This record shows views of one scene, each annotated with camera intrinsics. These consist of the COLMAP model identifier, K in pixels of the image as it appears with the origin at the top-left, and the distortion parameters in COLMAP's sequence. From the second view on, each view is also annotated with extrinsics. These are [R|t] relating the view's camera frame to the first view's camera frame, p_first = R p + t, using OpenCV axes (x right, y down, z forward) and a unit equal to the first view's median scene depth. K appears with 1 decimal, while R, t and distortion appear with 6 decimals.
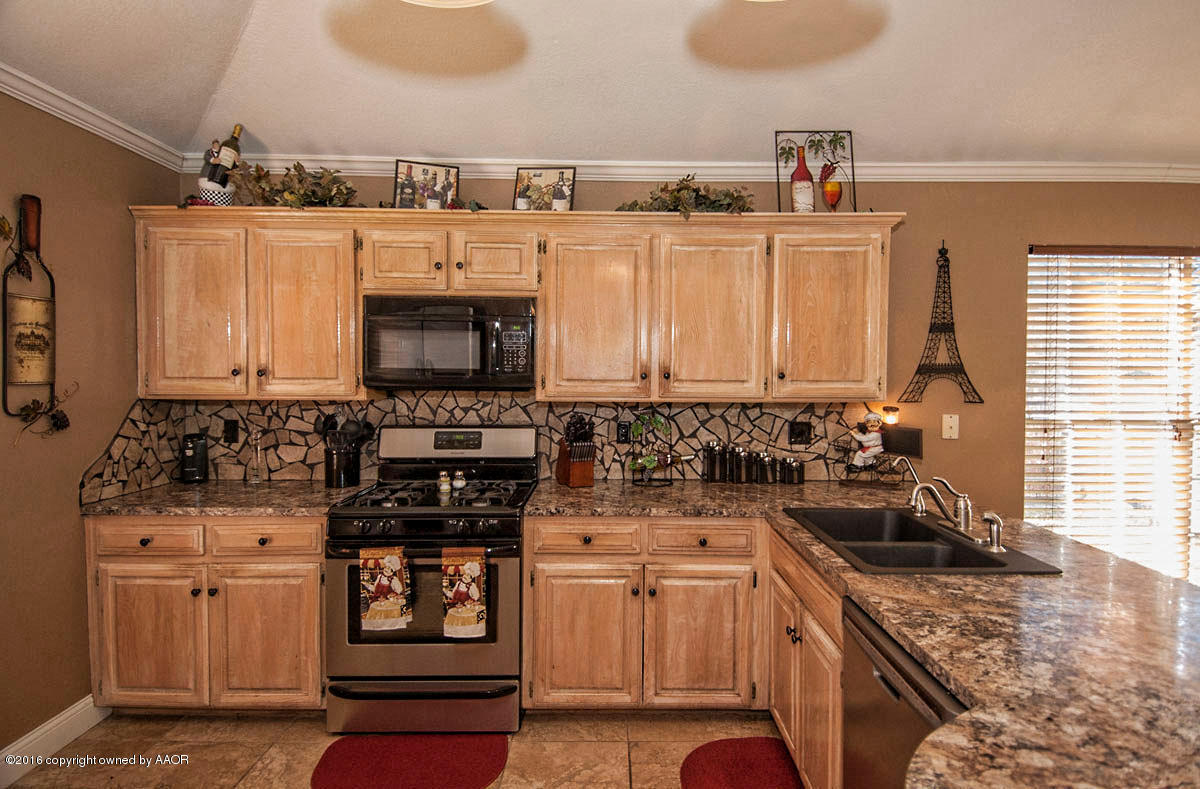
lens RADIAL K [[655.4, 0, 610.5], [0, 655.4, 385.4], [0, 0, 1]] dist [0.031652, -0.005336]
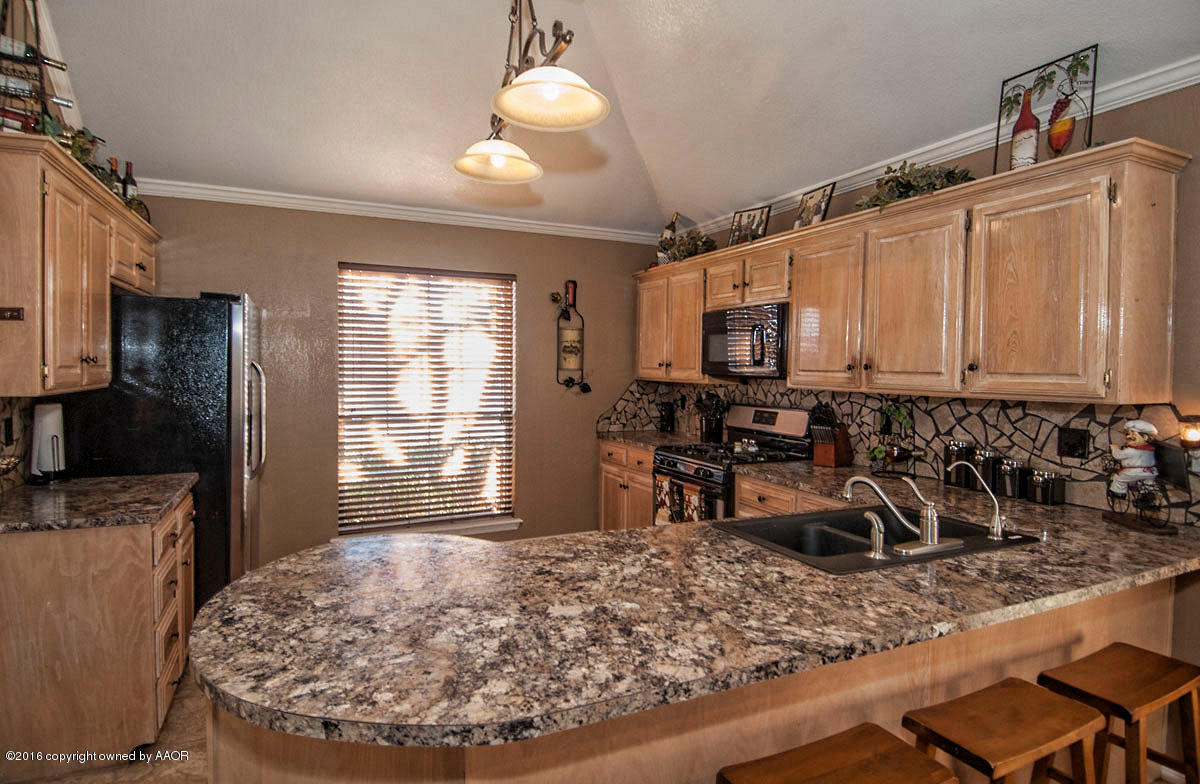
lens RADIAL K [[636.1, 0, 618.3], [0, 636.1, 386.4], [0, 0, 1]] dist [0.026344, -0.024691]
pose [[0.433023, 0.028326, -0.900938, 0.801302], [-0.031604, 0.999369, 0.016230, 0.011320], [0.900829, 0.021445, 0.433645, 0.203185]]
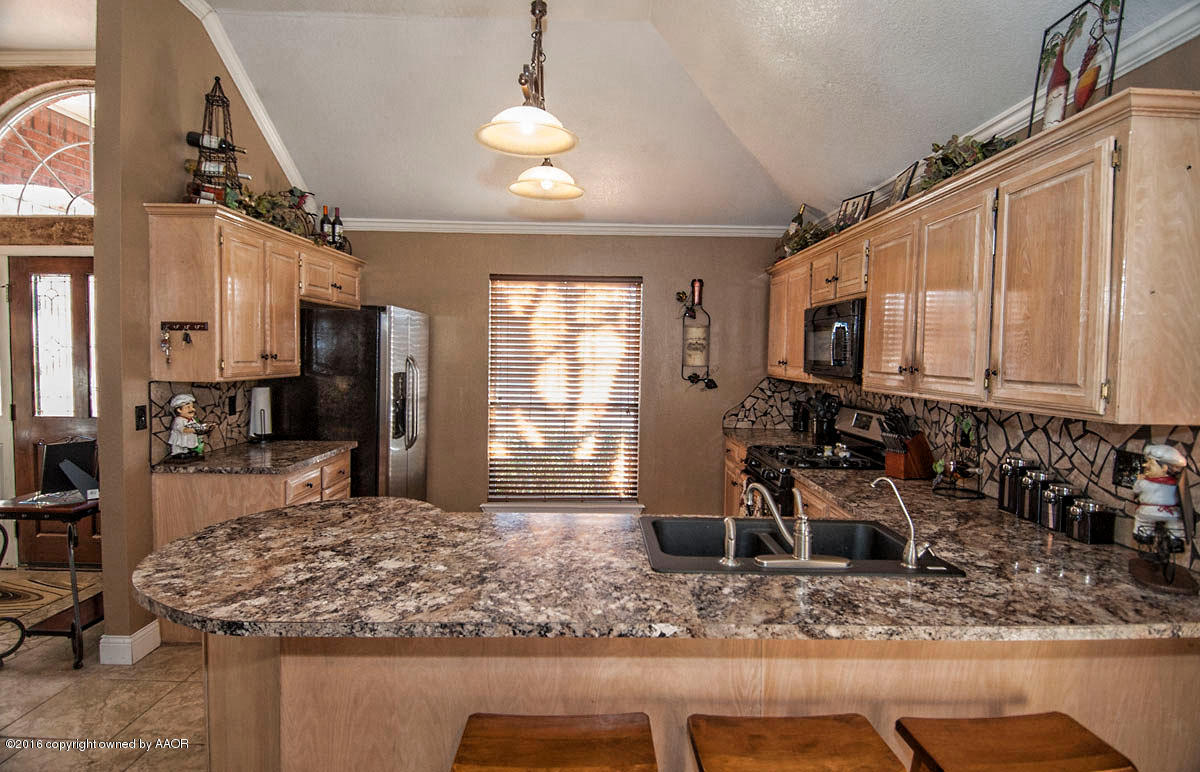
lens RADIAL K [[636.1, 0, 627.2], [0, 636.1, 385.7], [0, 0, 1]] dist [0.026344, -0.024691]
pose [[0.036394, 0.044814, -0.998332, 0.949555], [-0.043474, 0.998119, 0.043220, -0.013514], [0.998391, 0.041828, 0.038274, 0.545697]]
